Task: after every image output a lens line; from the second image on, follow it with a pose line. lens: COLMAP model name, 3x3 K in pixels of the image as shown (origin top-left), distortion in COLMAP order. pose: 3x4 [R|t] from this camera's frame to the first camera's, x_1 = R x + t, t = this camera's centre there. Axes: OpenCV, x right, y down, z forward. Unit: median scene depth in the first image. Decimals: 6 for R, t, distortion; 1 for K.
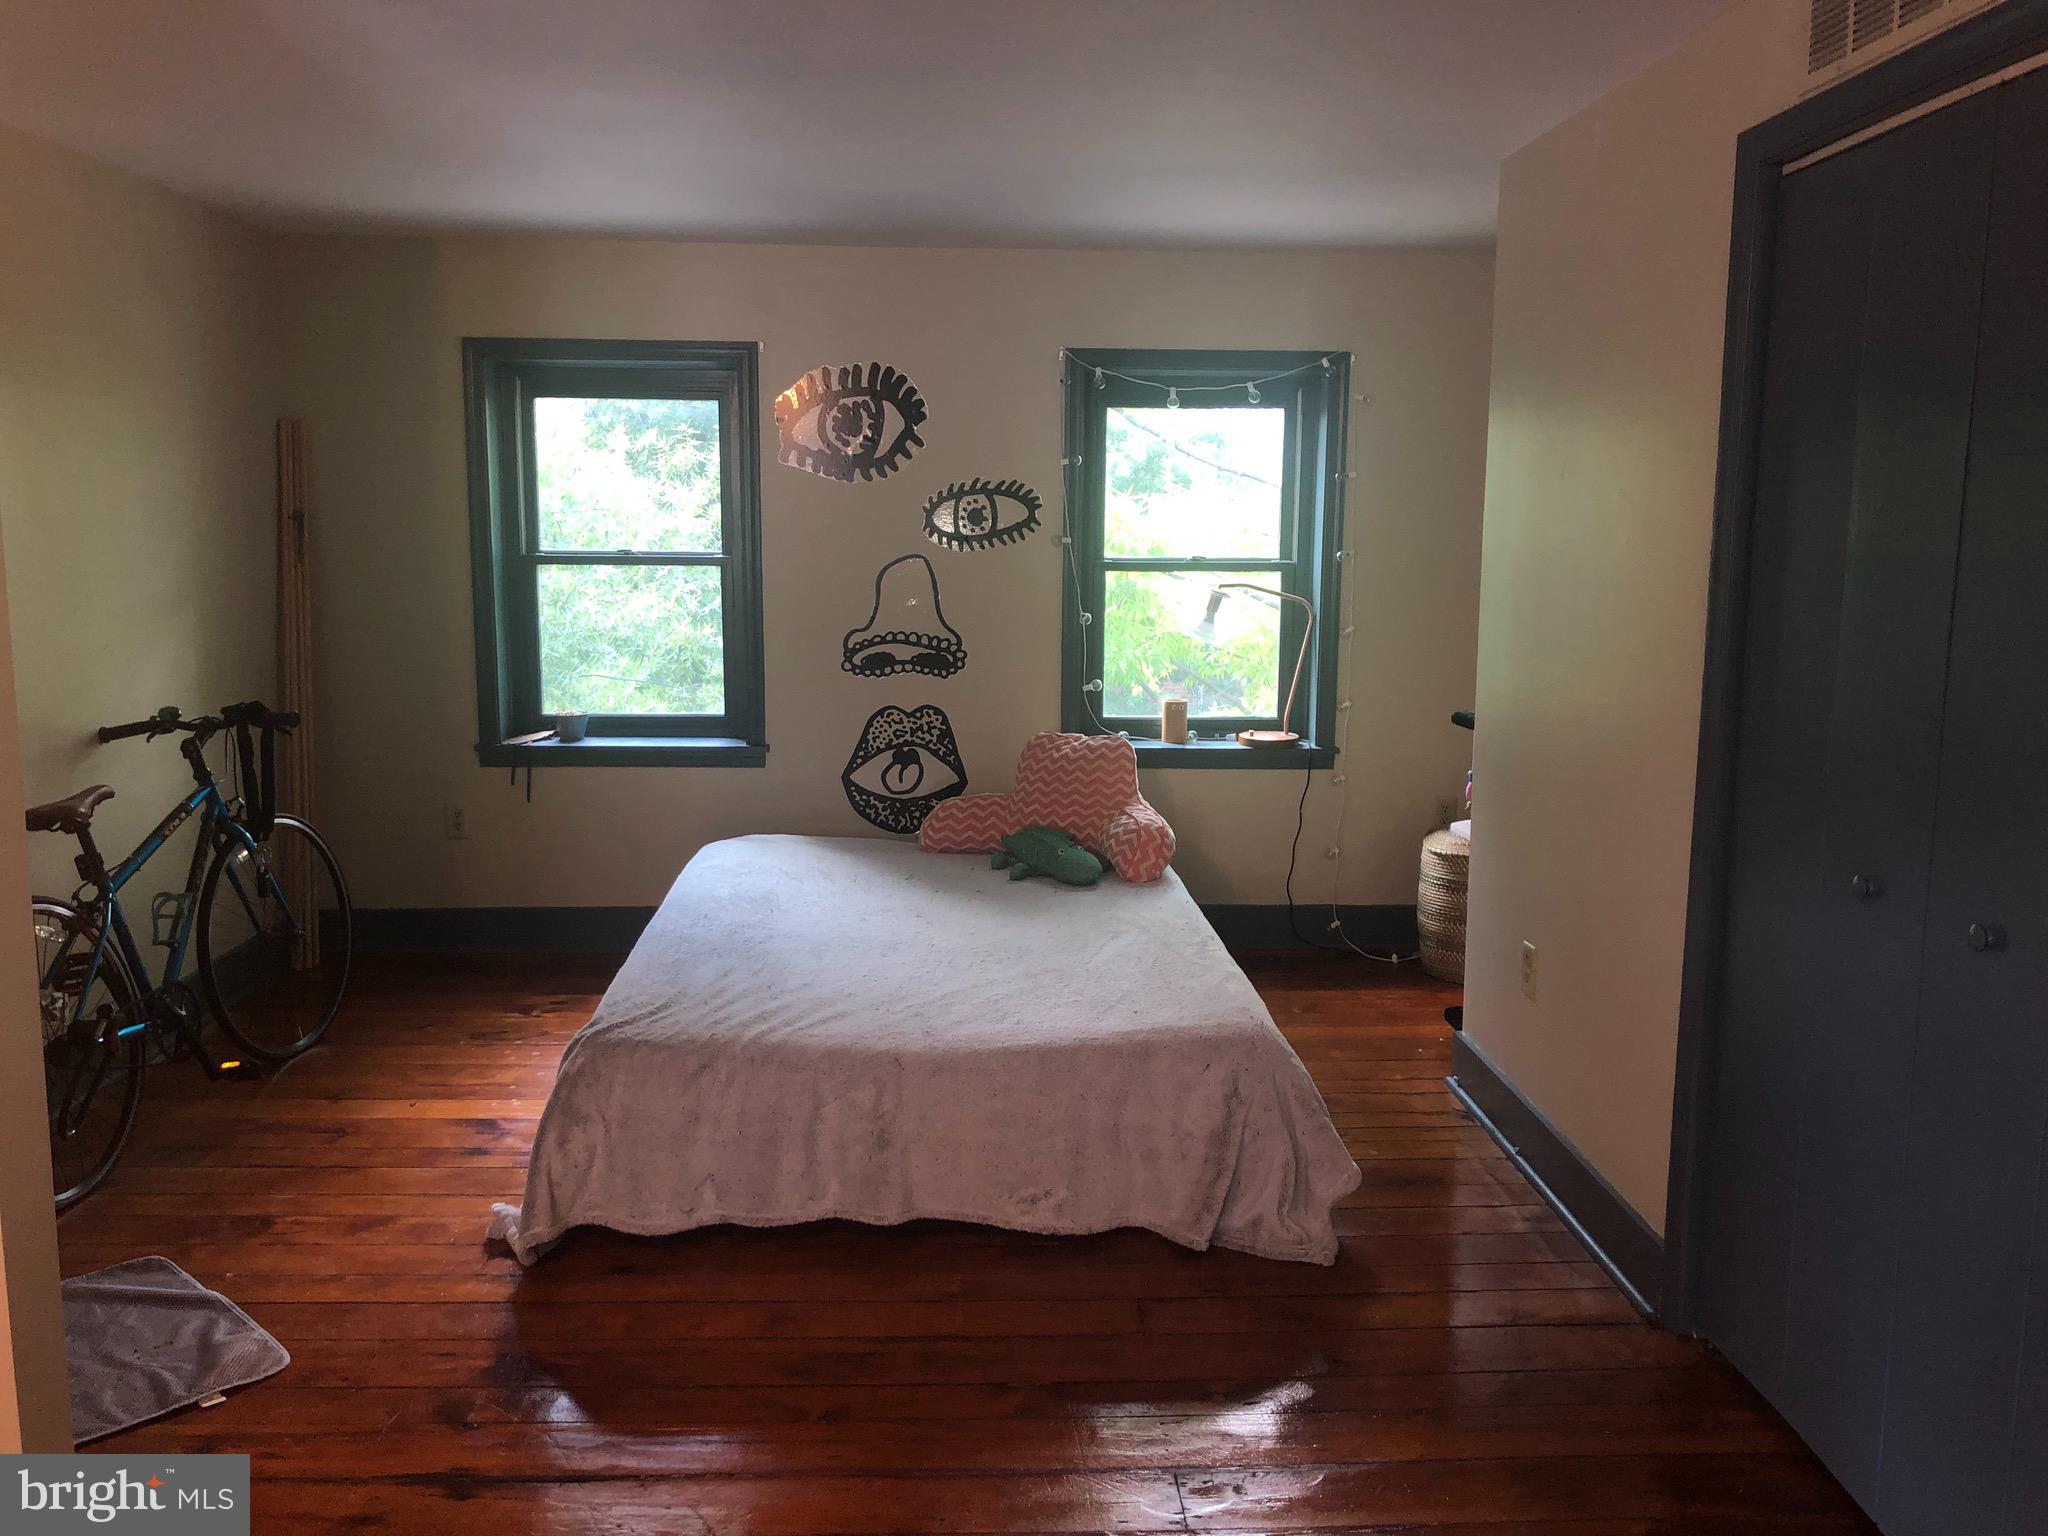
lens RADIAL K [[1670.7, 0, 1014.9], [0, 1670.7, 763.6], [0, 0, 1]] dist [0.036597, -0.038919]
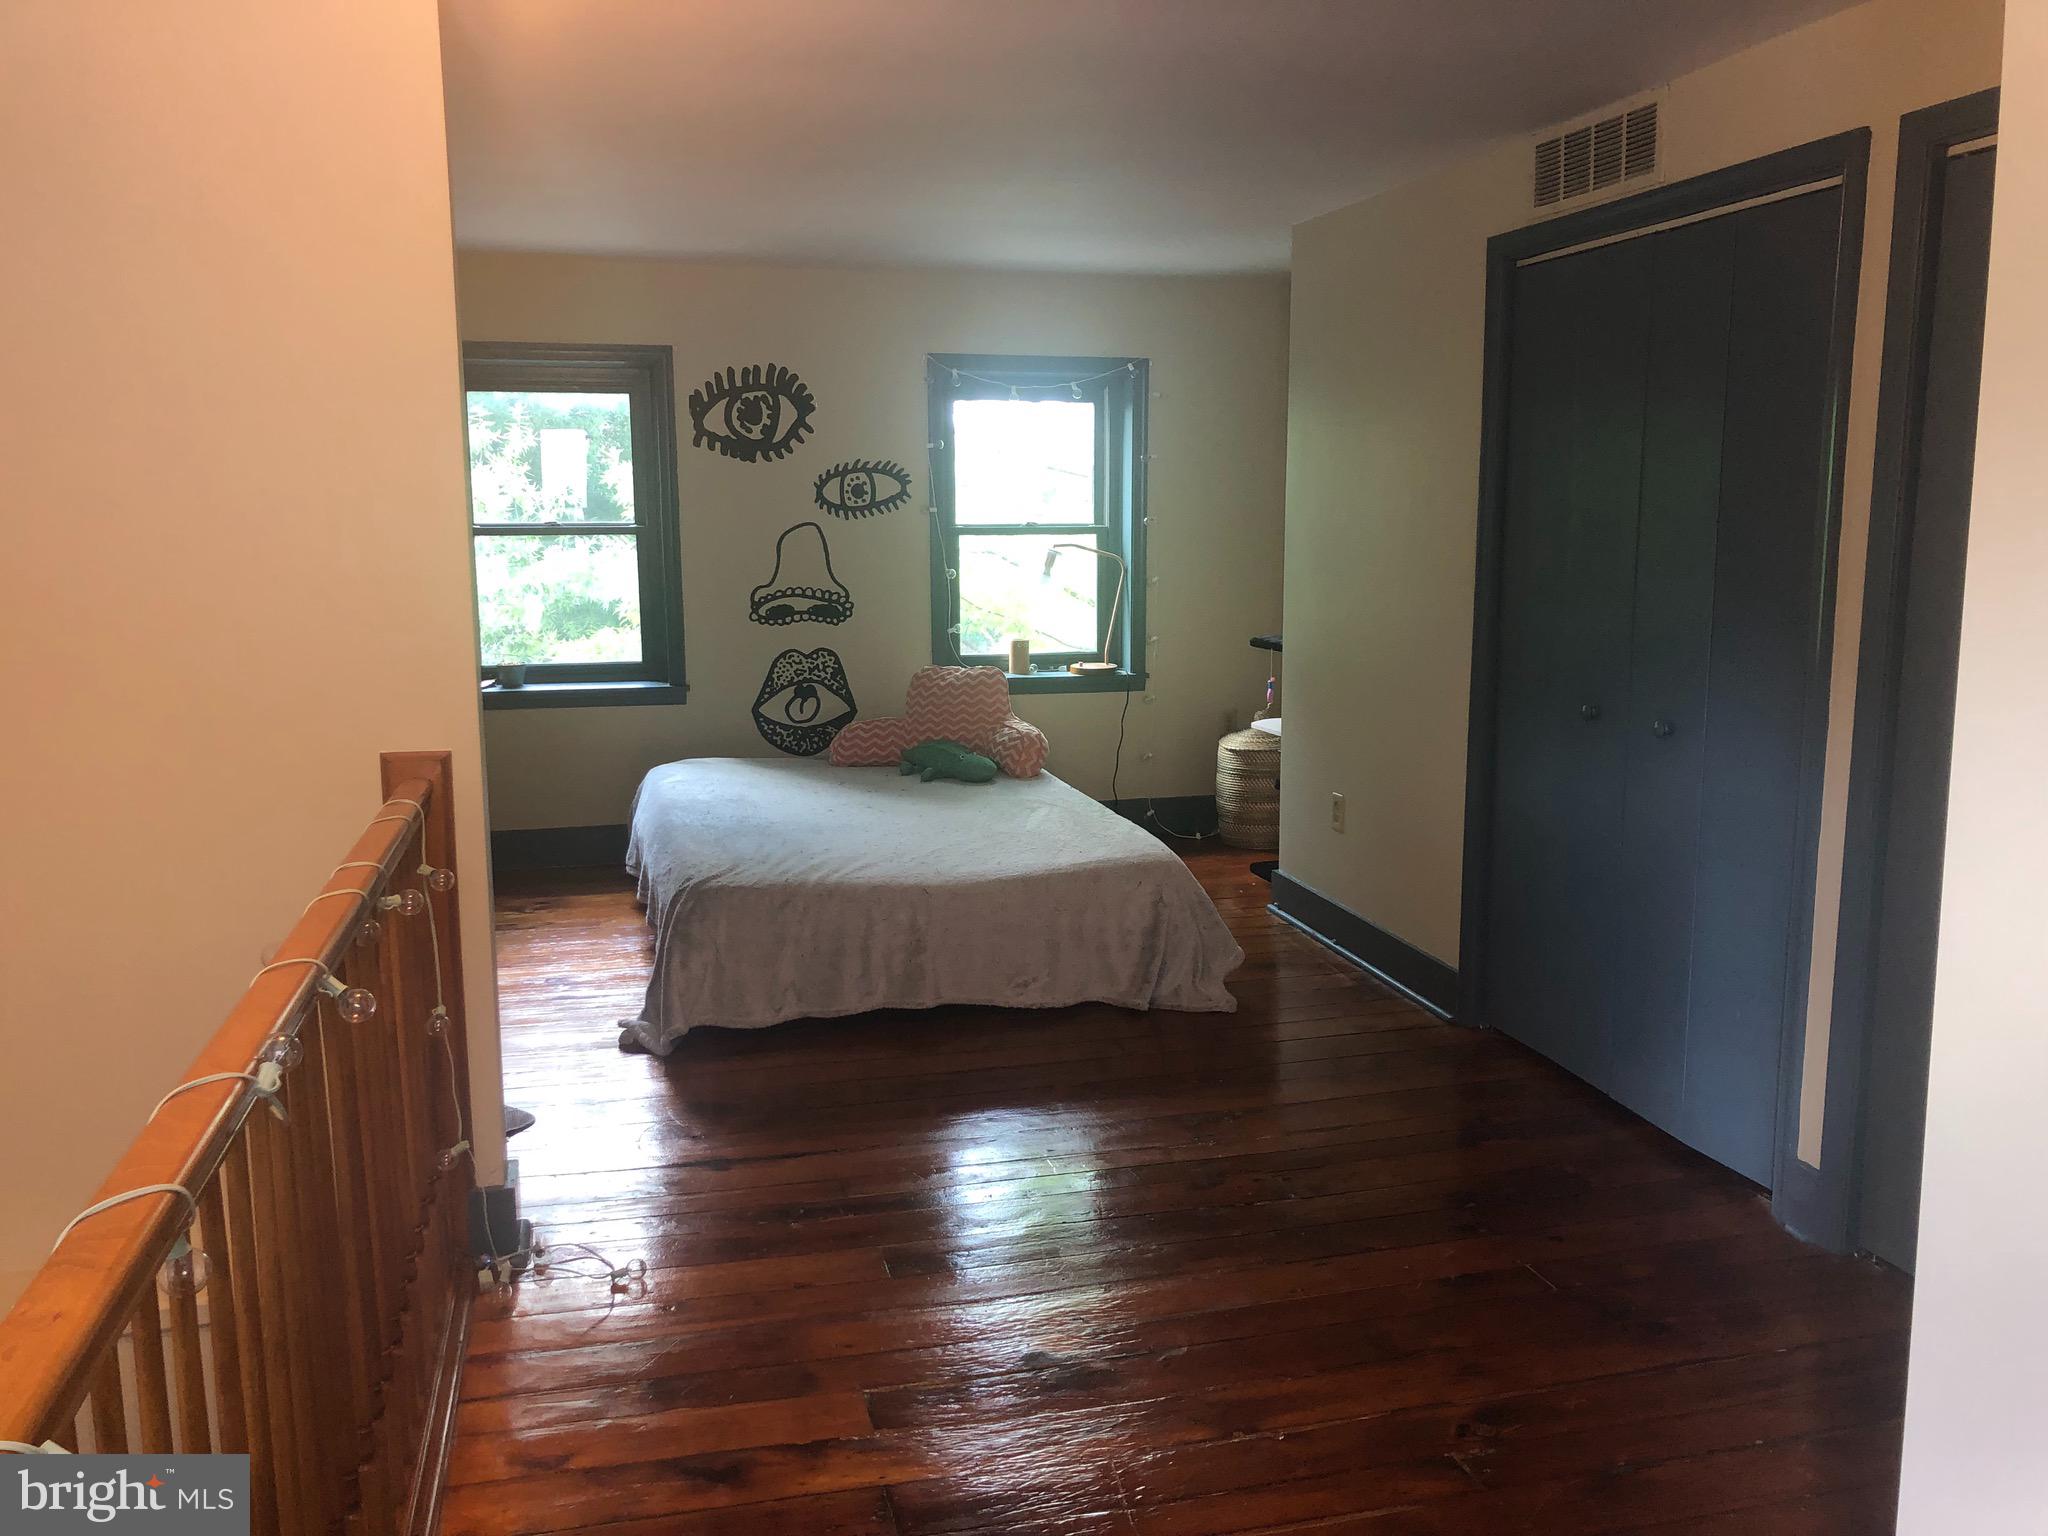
lens RADIAL K [[1670.7, 0, 1033.8], [0, 1670.7, 776.1], [0, 0, 1]] dist [0.036597, -0.038919]
pose [[0.975373, -0.044382, 0.216052, -0.180811], [0.039593, 0.998866, 0.026448, 0.034011], [-0.216981, -0.017243, 0.976024, -0.231286]]
